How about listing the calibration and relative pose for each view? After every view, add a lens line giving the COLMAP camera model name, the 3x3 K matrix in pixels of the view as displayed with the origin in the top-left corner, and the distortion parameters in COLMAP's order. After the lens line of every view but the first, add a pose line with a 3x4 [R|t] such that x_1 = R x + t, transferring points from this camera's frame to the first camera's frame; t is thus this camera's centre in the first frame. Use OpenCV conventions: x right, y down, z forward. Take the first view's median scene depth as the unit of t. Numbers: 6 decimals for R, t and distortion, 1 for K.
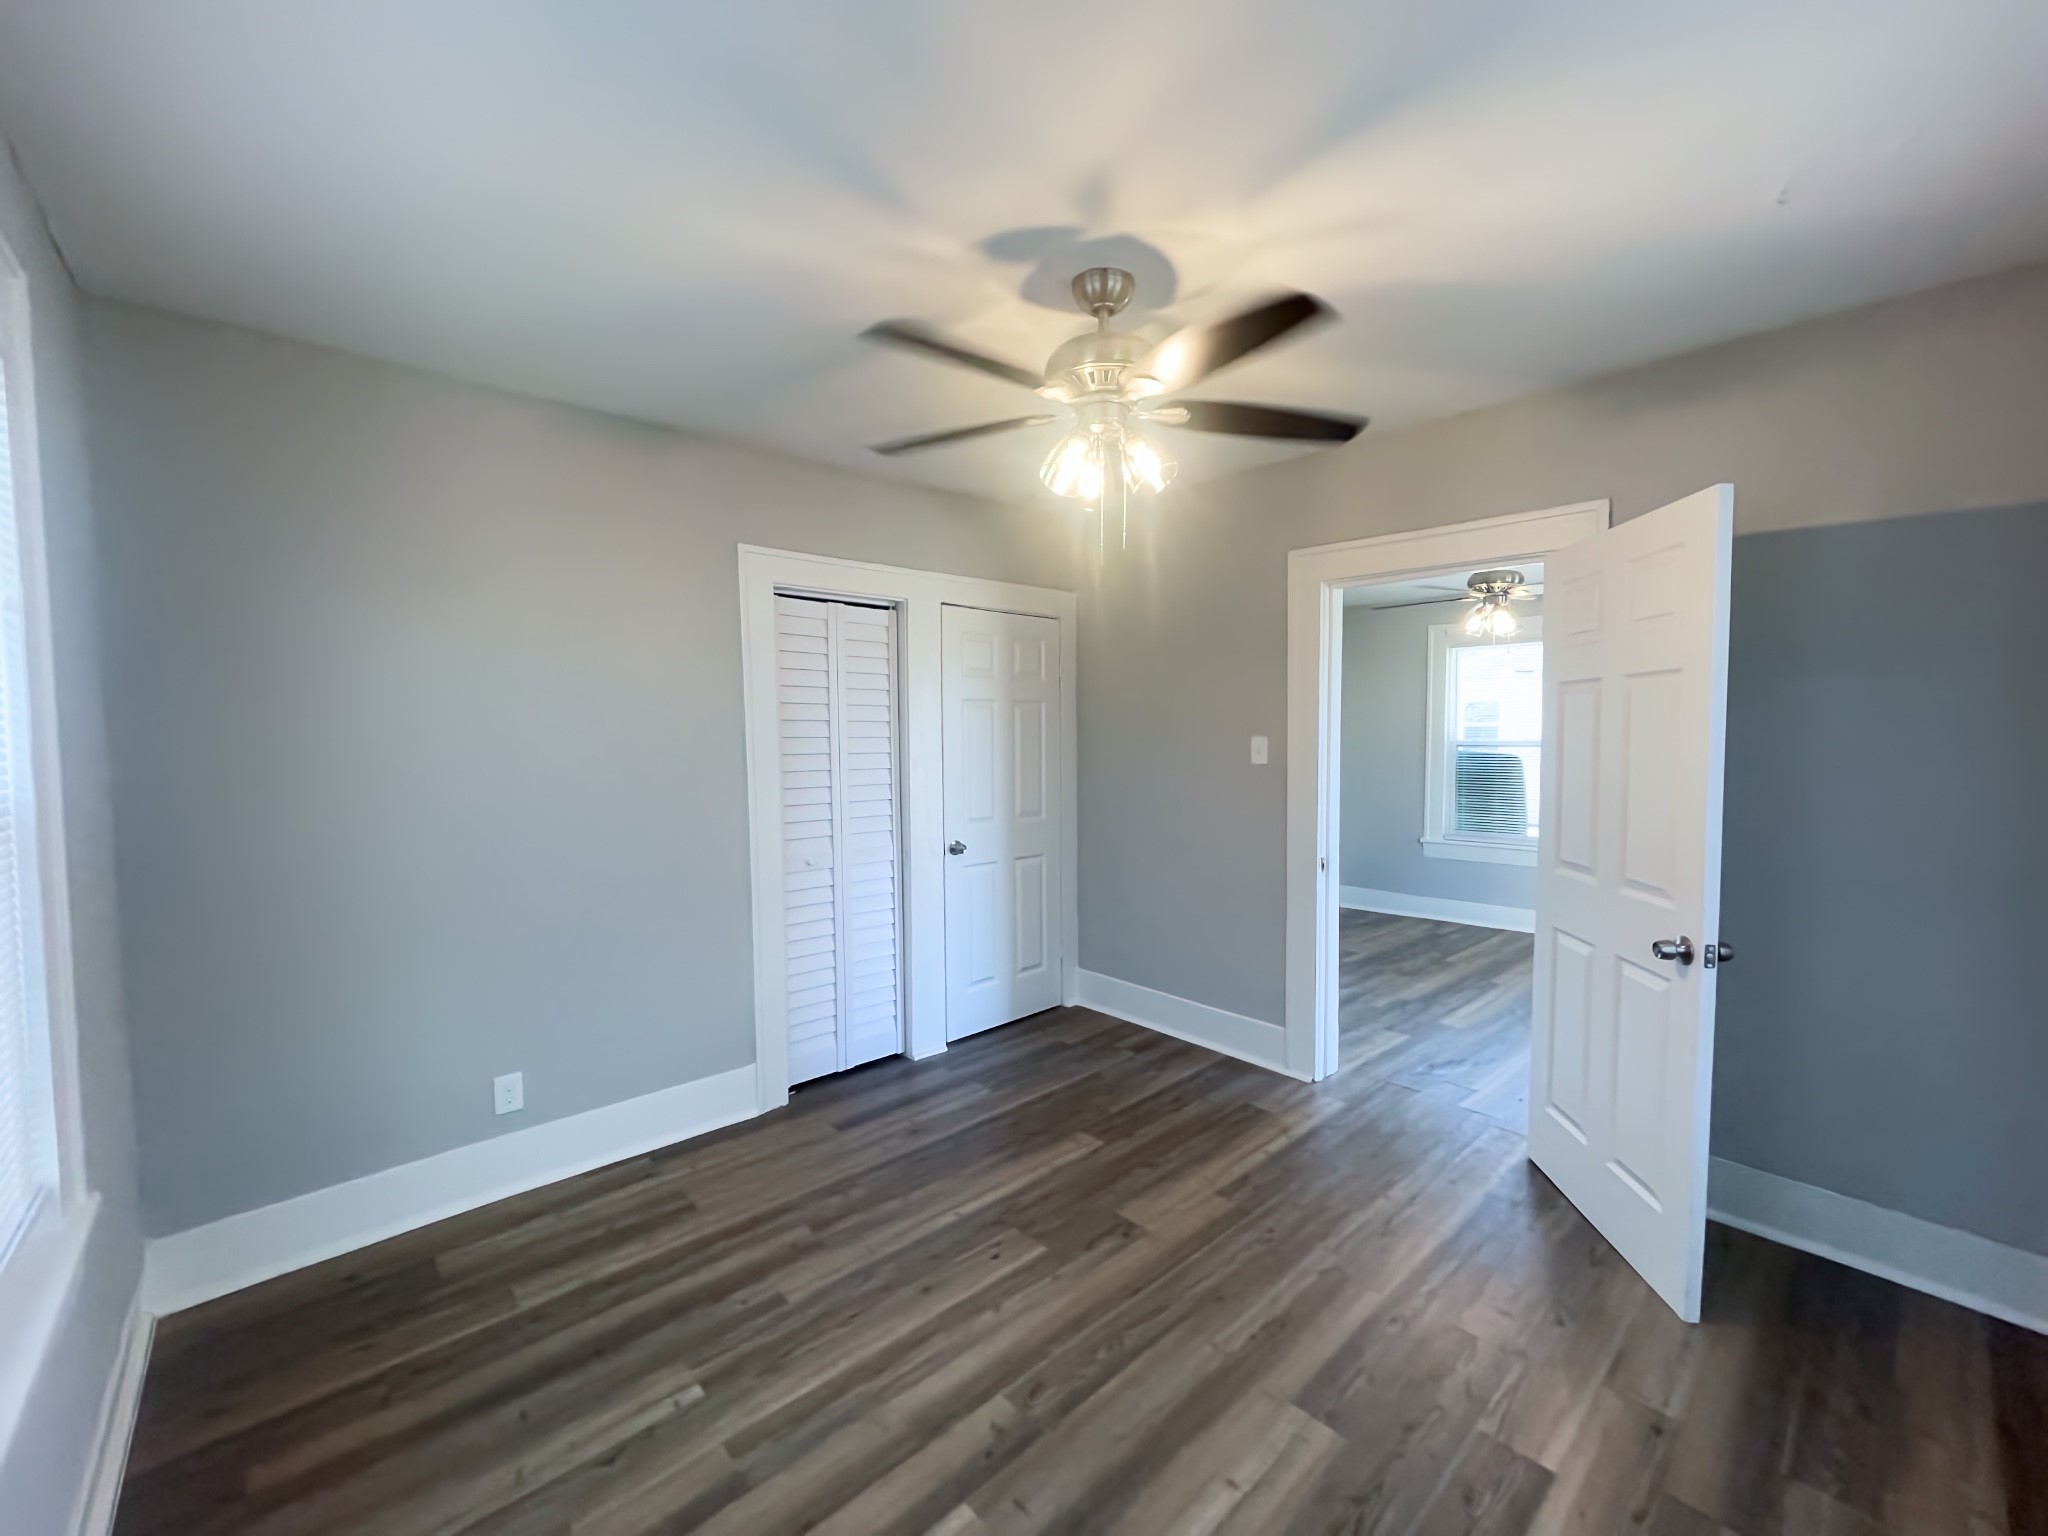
lens RADIAL K [[820.8, 0, 1024.0], [0, 820.8, 768.0], [0, 0, 1]] dist [-0.003044, -0.000435]
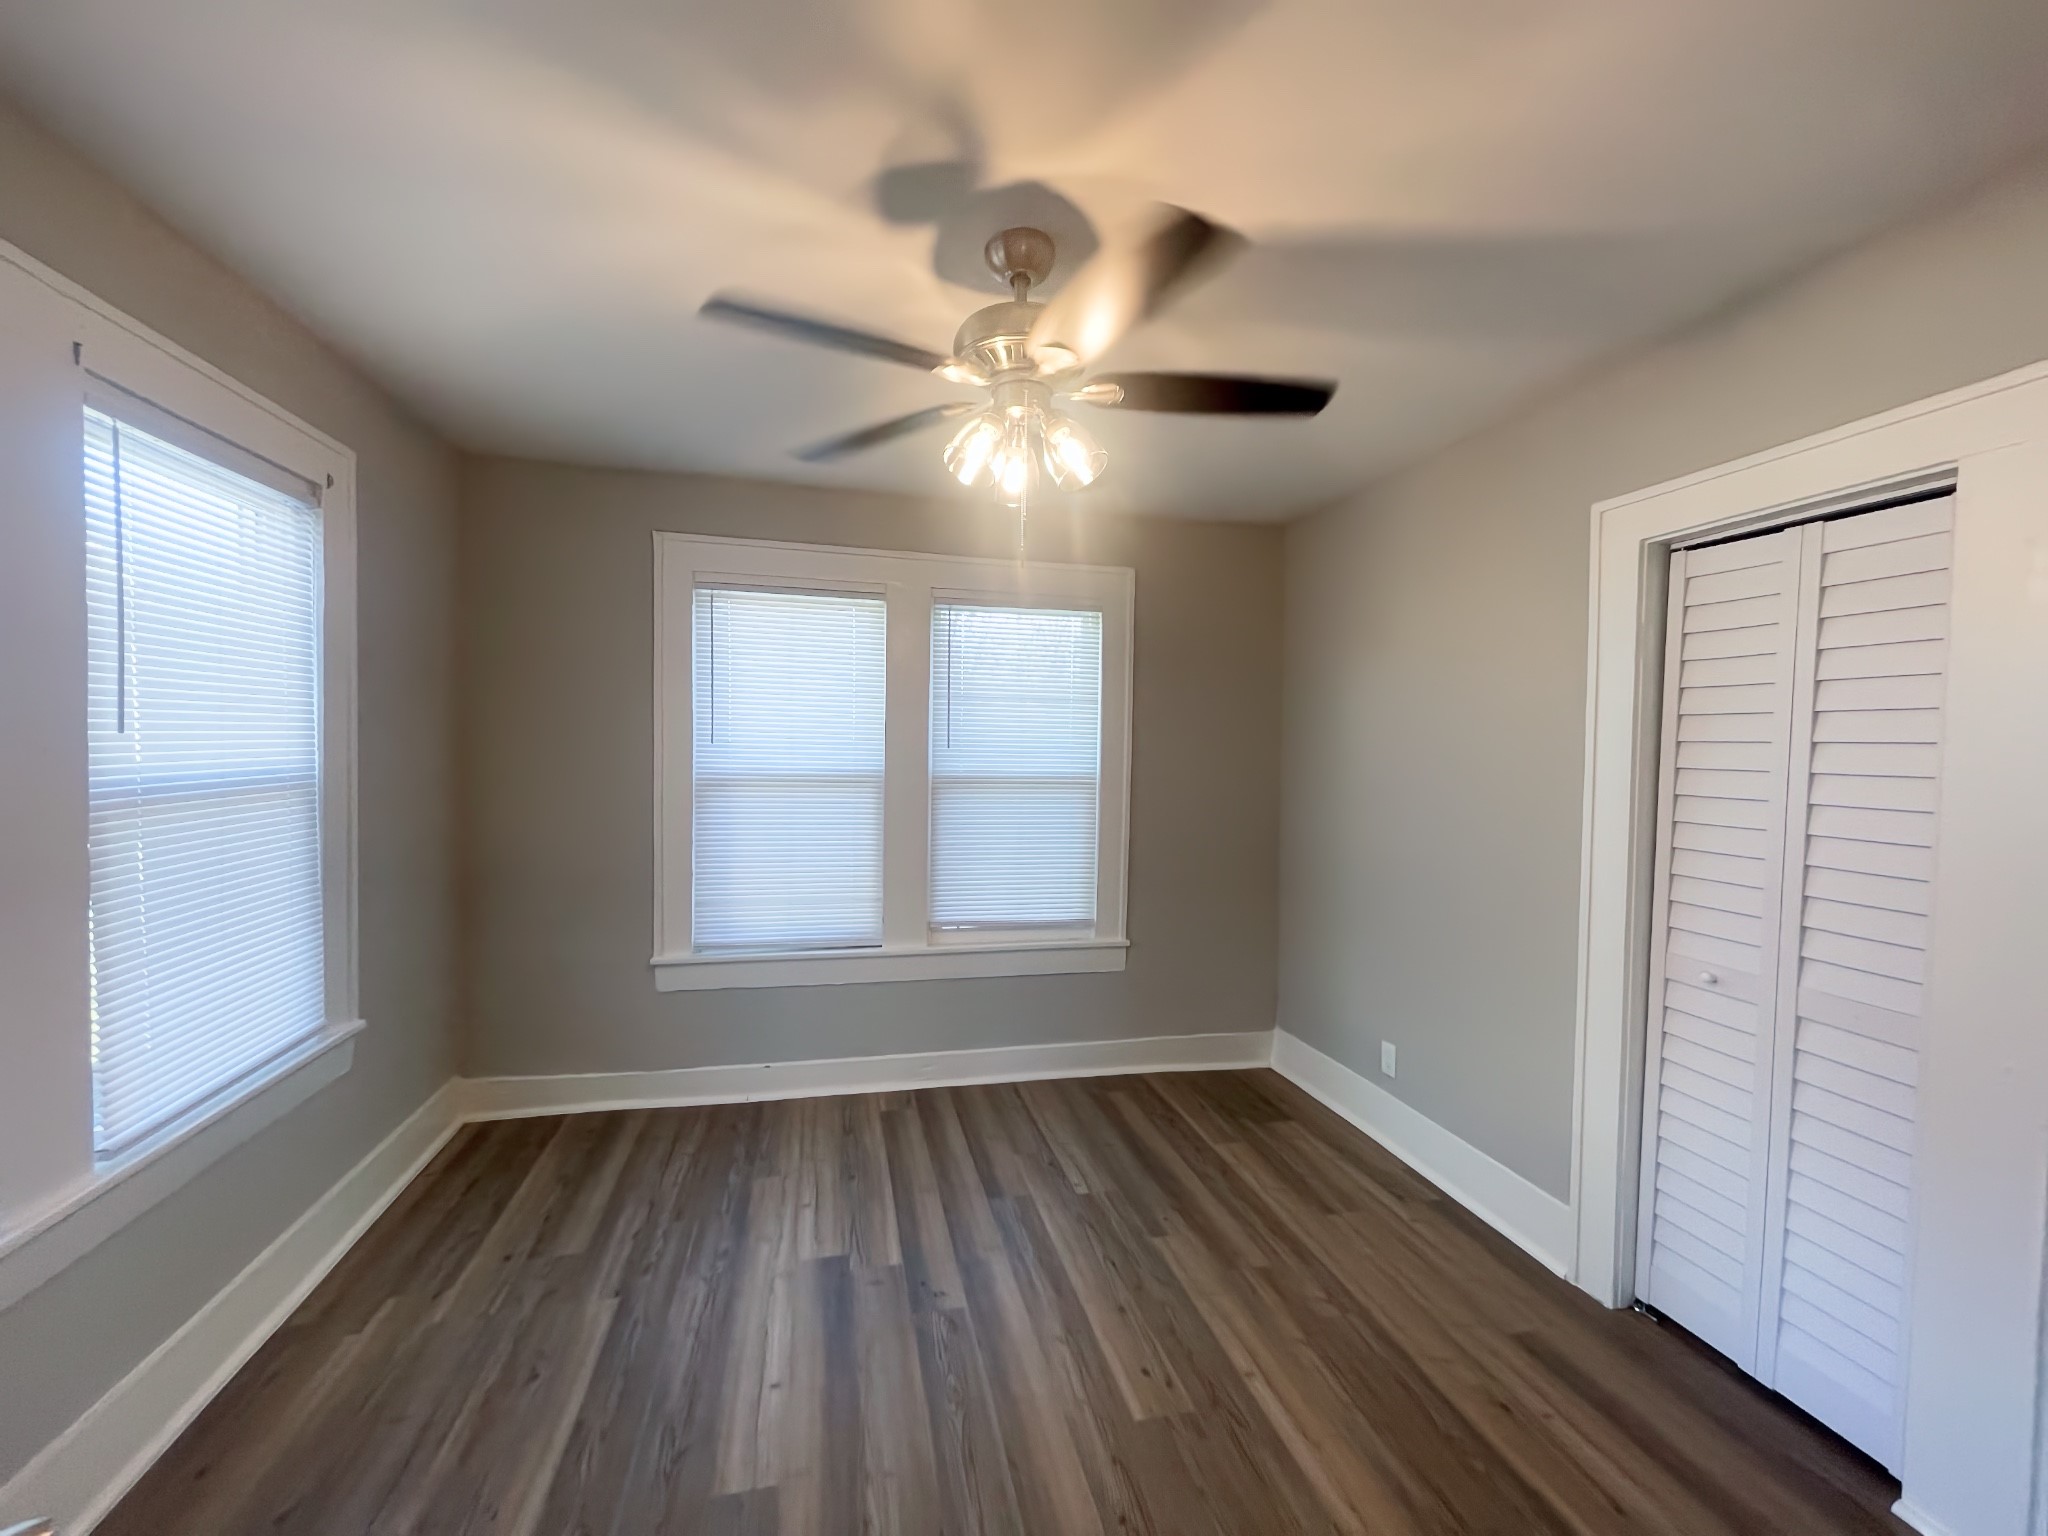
lens RADIAL K [[820.8, 0, 1024.0], [0, 820.8, 768.0], [0, 0, 1]] dist [-0.003044, -0.000435]
pose [[-0.480258, 0.026543, -0.876725, 0.750347], [-0.046175, 0.997391, 0.055490, -0.072356], [0.875911, 0.067132, -0.477780, 1.242567]]
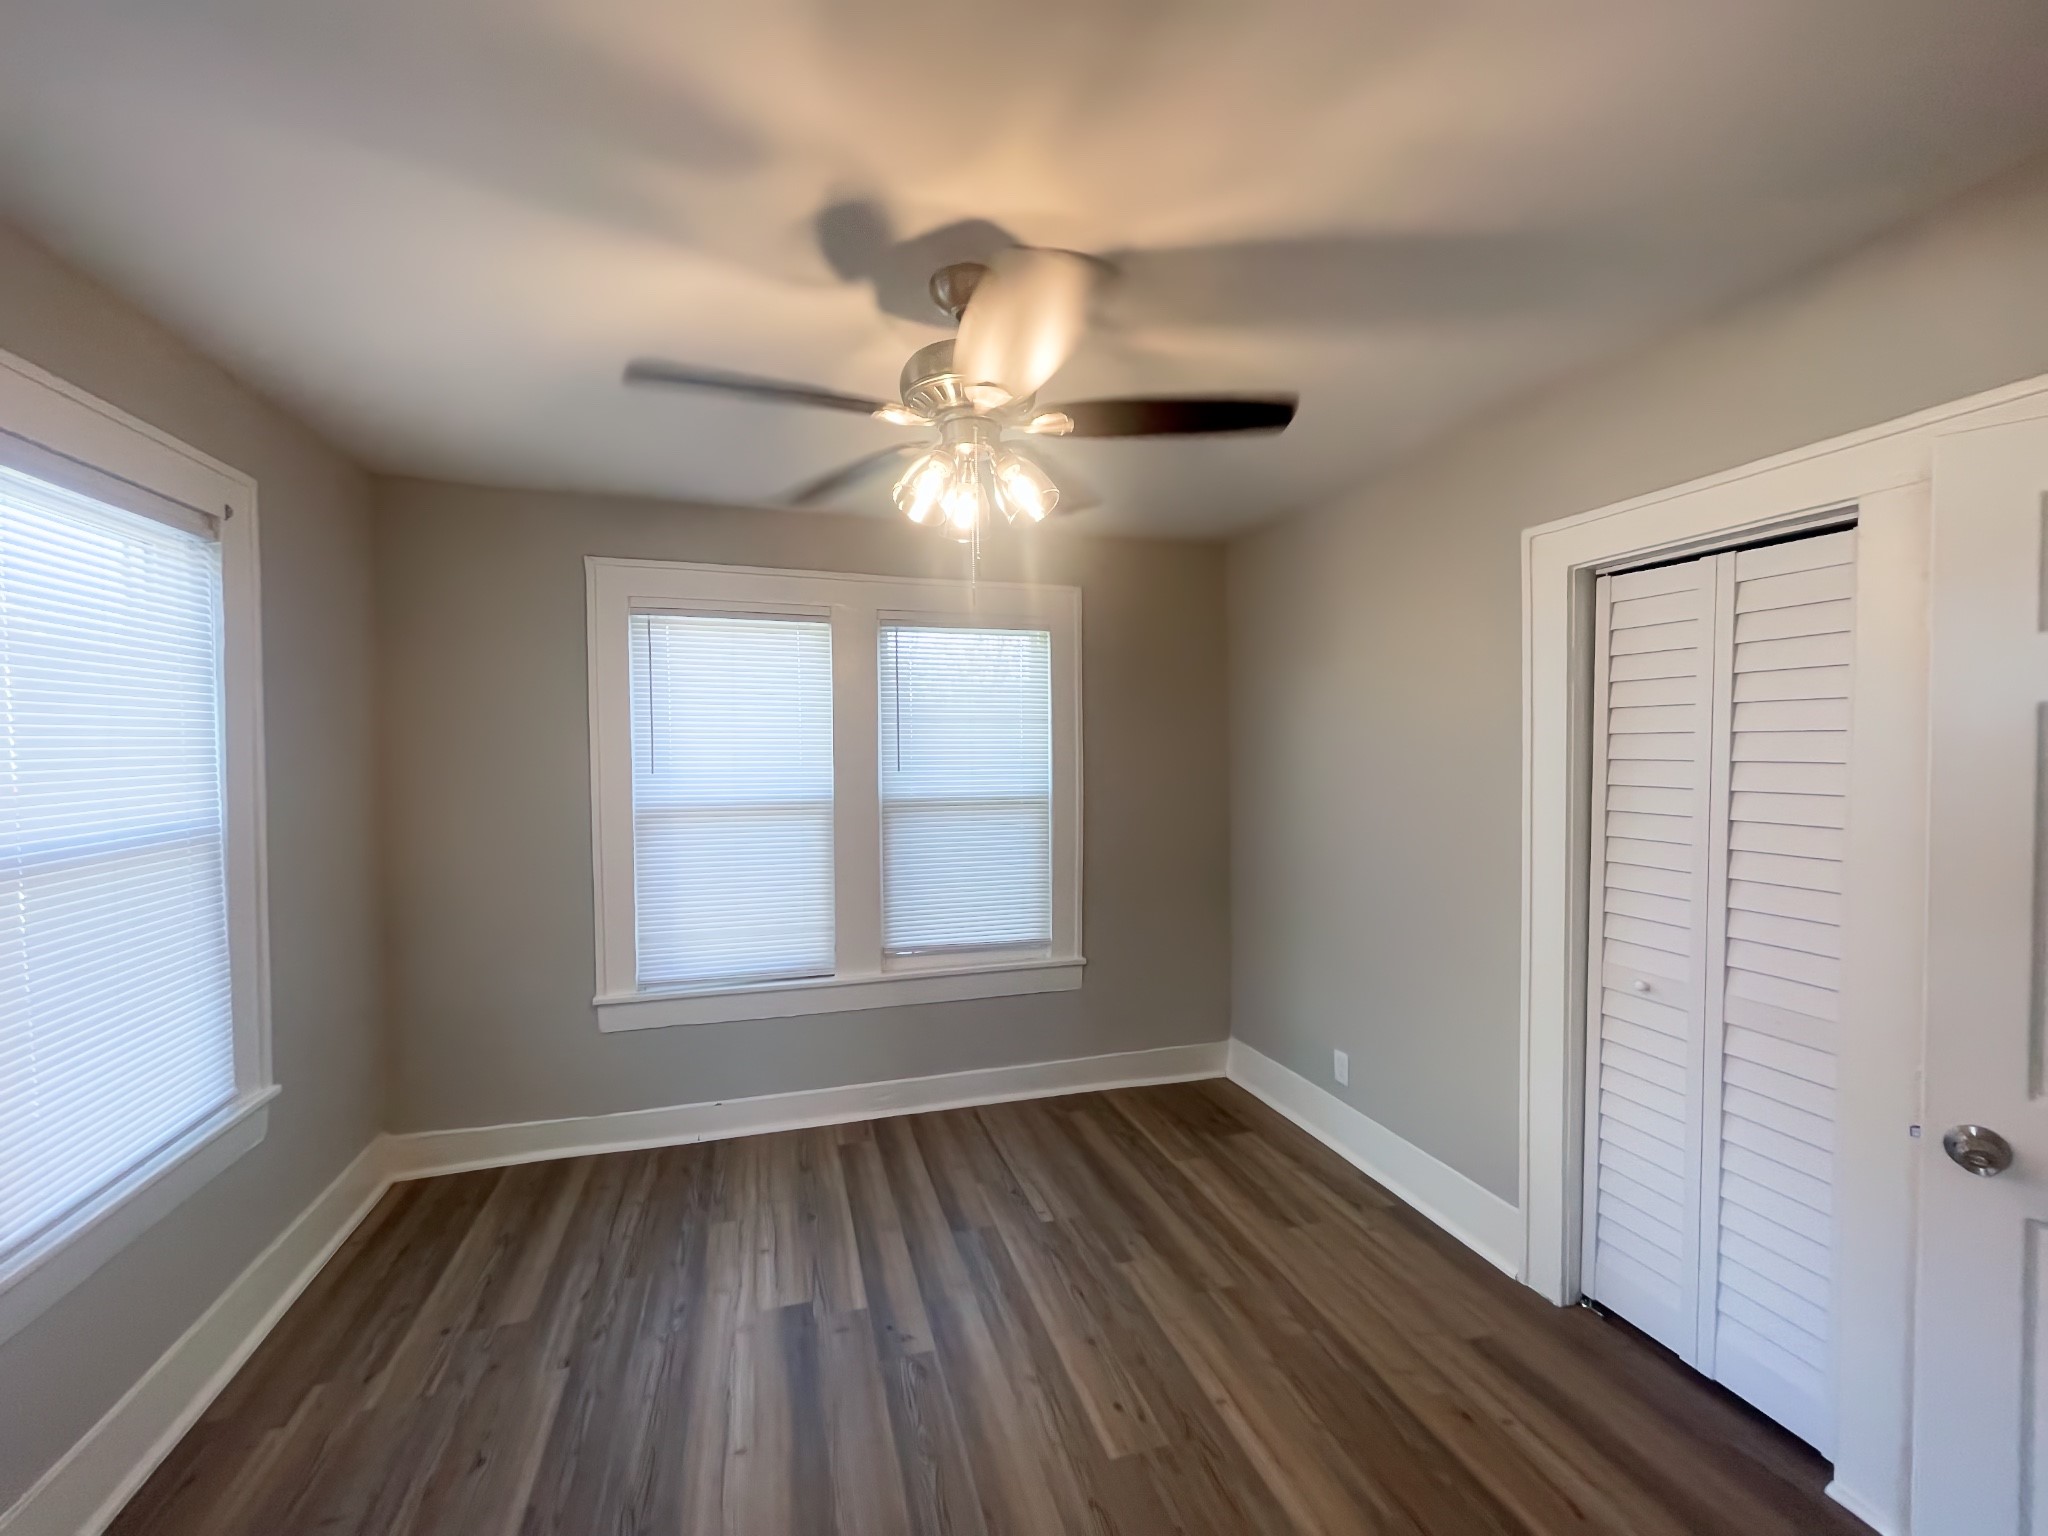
lens RADIAL K [[817.9, 0, 1024.0], [0, 817.9, 768.0], [0, 0, 1]] dist [-0.002840, -0.000345]
pose [[-0.419937, 0.034778, -0.906887, 0.744374], [-0.024679, 0.998458, 0.049718, -0.105545], [0.907218, 0.043260, -0.418431, 1.224947]]
